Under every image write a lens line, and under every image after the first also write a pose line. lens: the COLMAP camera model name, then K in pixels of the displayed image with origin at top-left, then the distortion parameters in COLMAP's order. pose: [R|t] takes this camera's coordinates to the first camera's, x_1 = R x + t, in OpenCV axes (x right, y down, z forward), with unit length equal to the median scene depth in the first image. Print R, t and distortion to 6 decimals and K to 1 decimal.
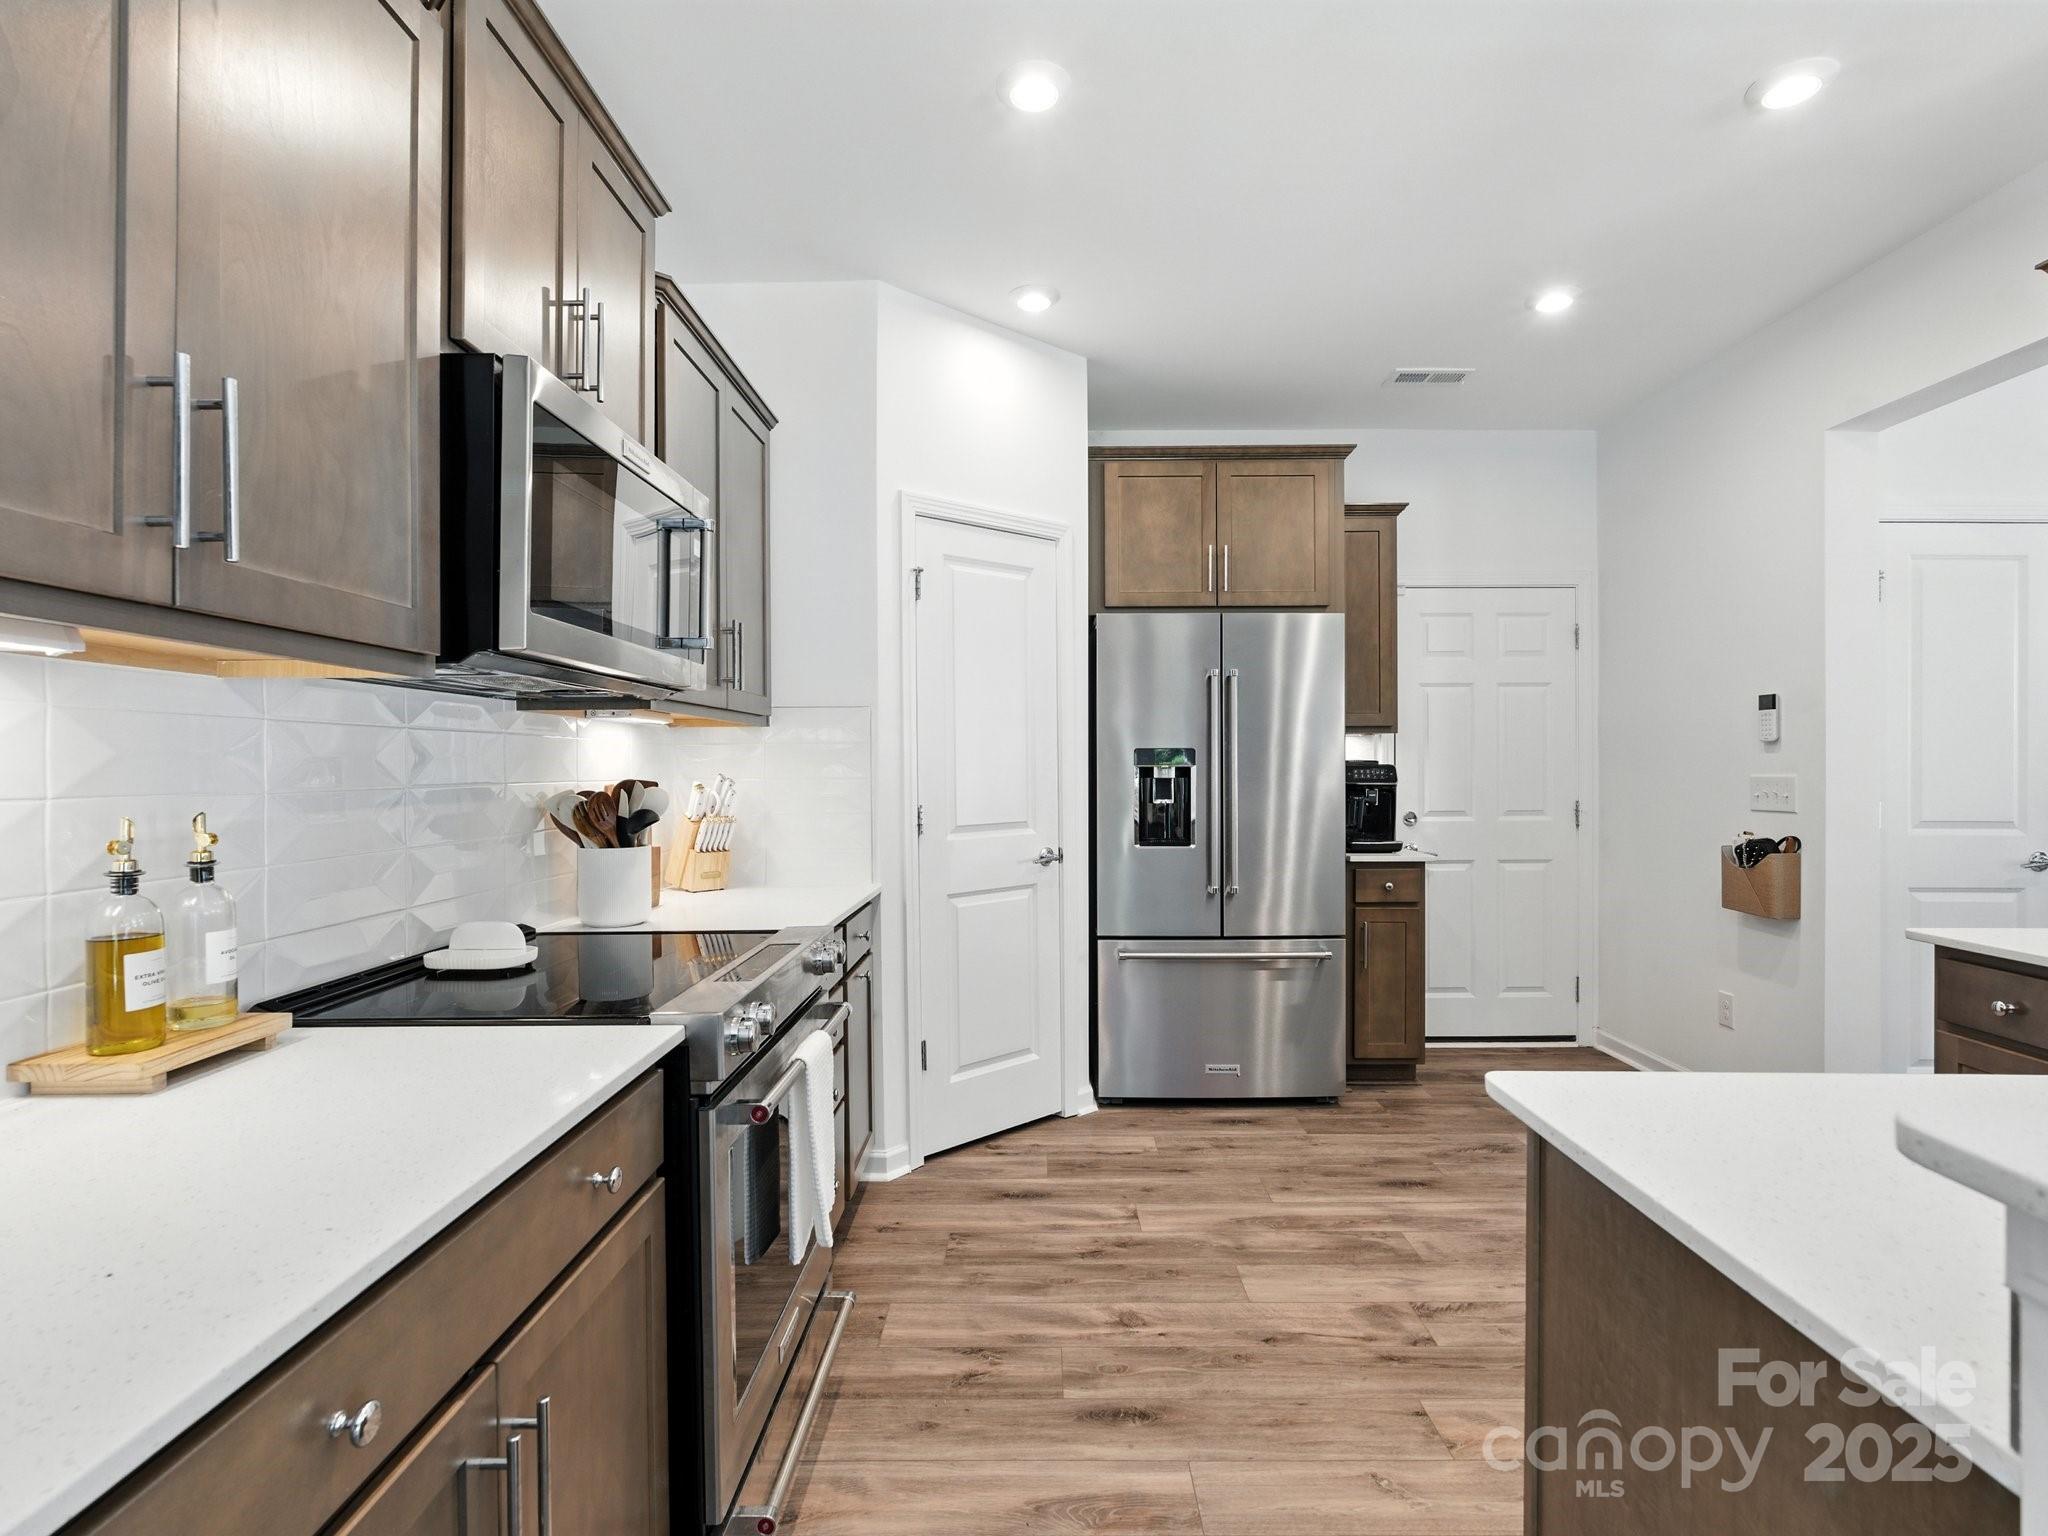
lens RADIAL K [[1008.0, 0, 1036.4], [0, 1008.0, 756.5], [0, 0, 1]] dist [-0.009507, 0.012157]
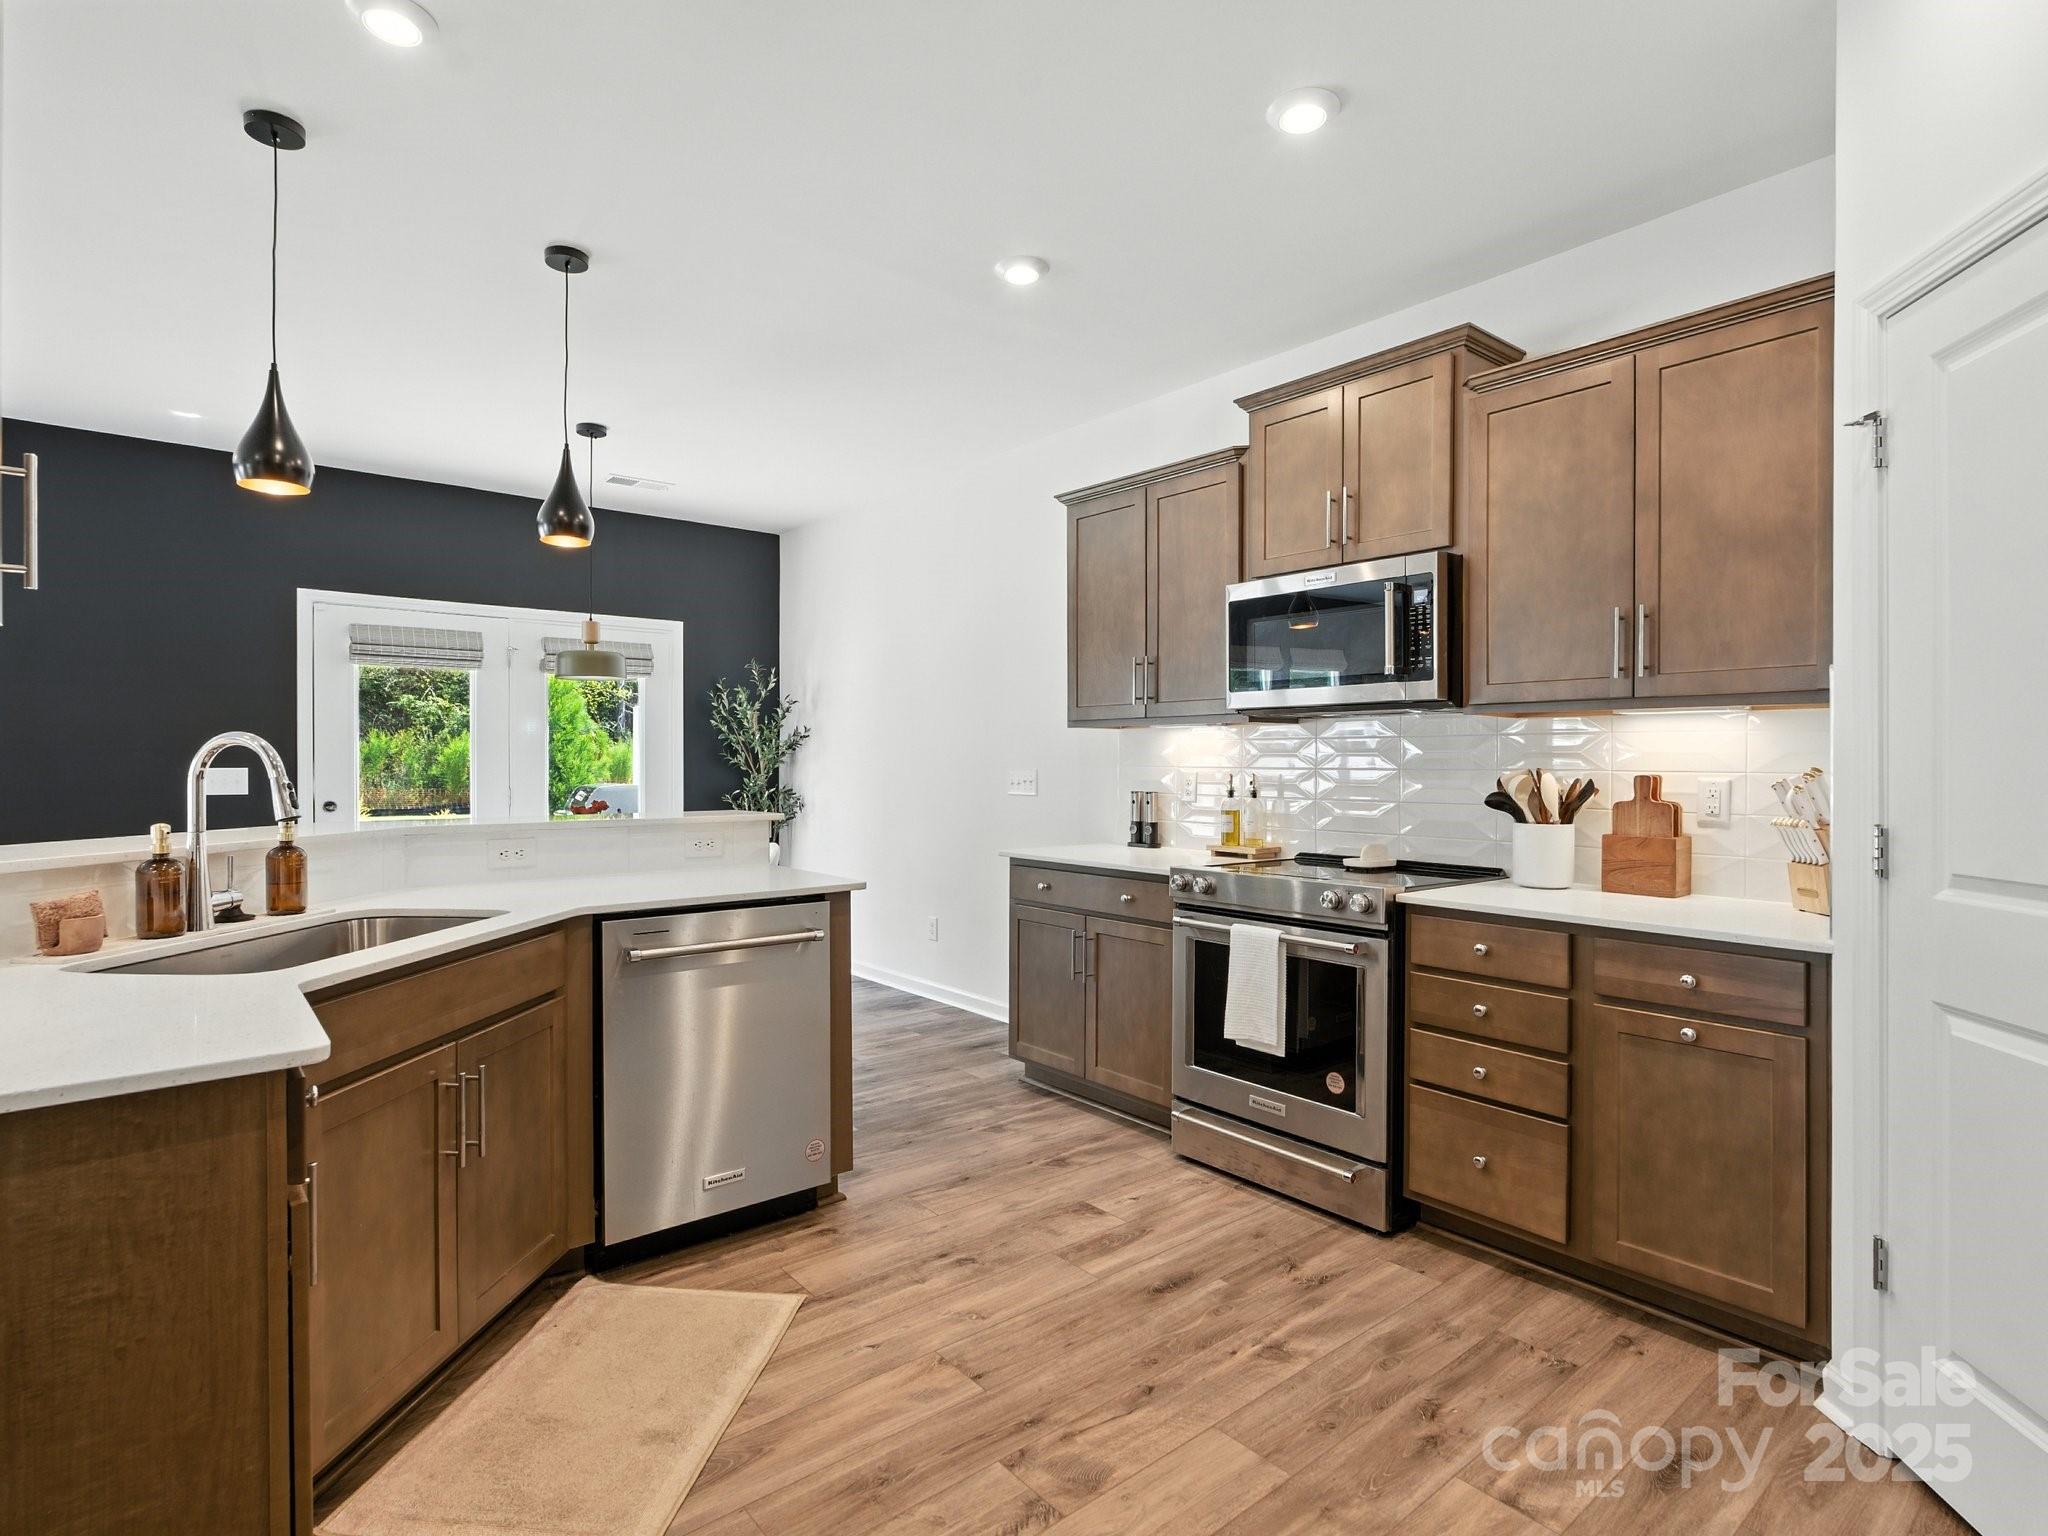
lens RADIAL K [[1038.4, 0, 1033.1], [0, 1038.4, 764.3], [0, 0, 1]] dist [-0.005314, 0.000820]
pose [[-0.761357, -0.000583, -0.648332, 0.689482], [0.002681, 0.999988, -0.004048, 0.016981], [0.648327, -0.004820, -0.761347, 1.240099]]
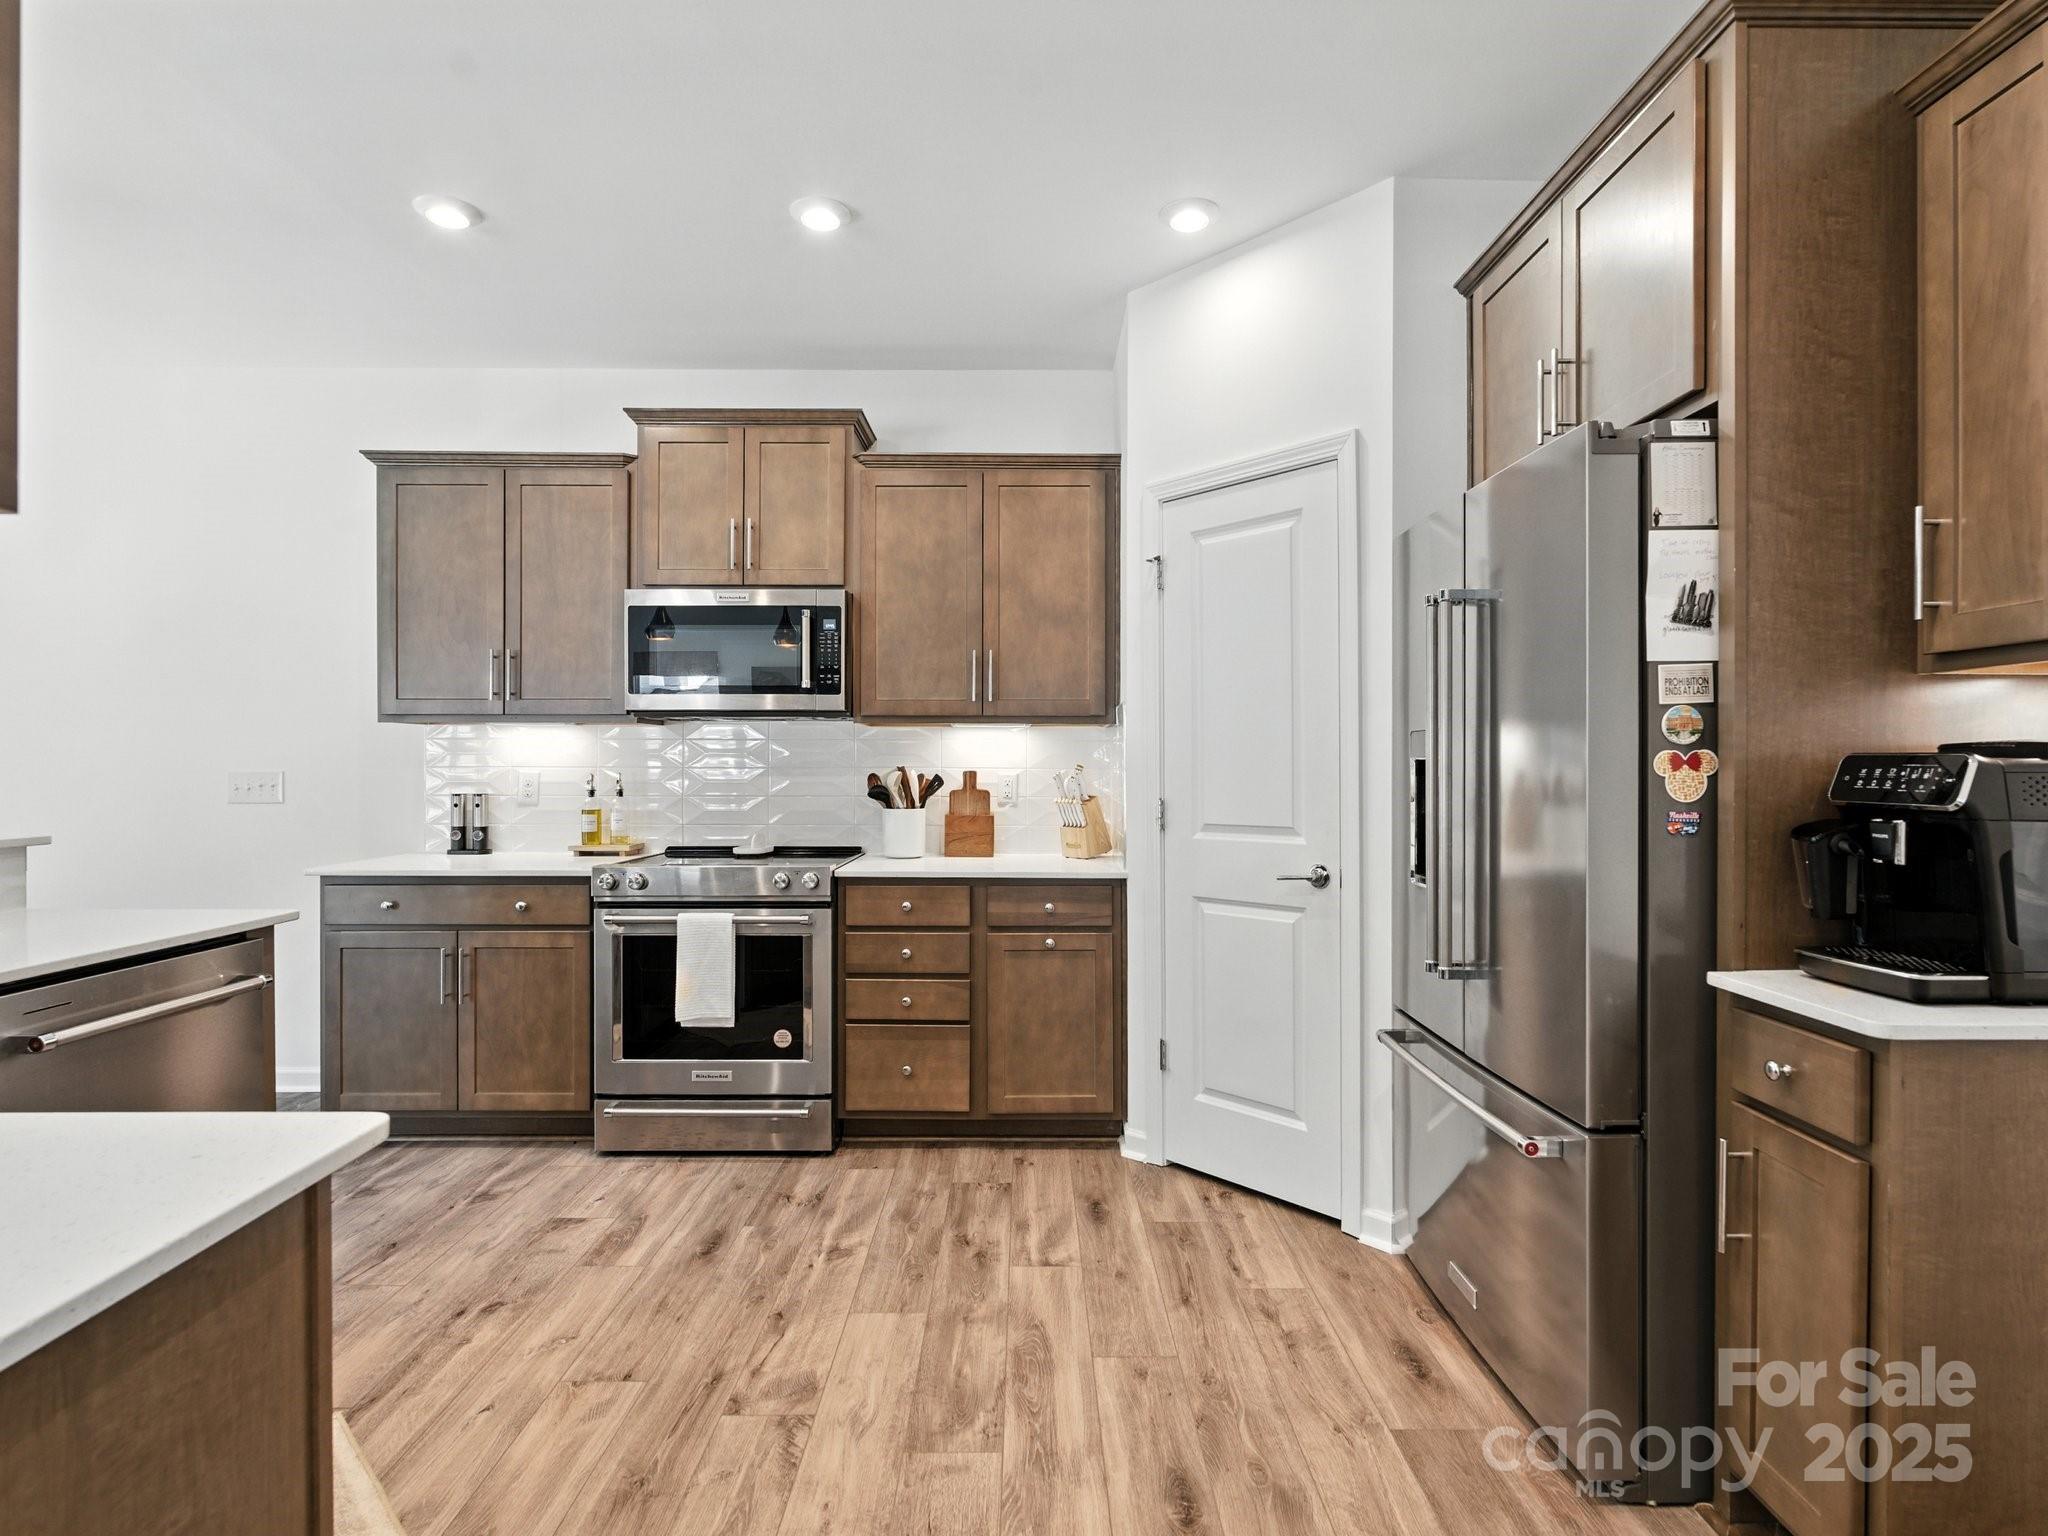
lens RADIAL K [[1038.4, 0, 1033.1], [0, 1038.4, 764.3], [0, 0, 1]] dist [-0.005314, 0.000820]
pose [[0.013738, 0.000604, -0.999905, 0.972273], [0.006707, 0.999977, 0.000697, 0.015672], [0.999883, -0.006716, 0.013733, 0.941556]]
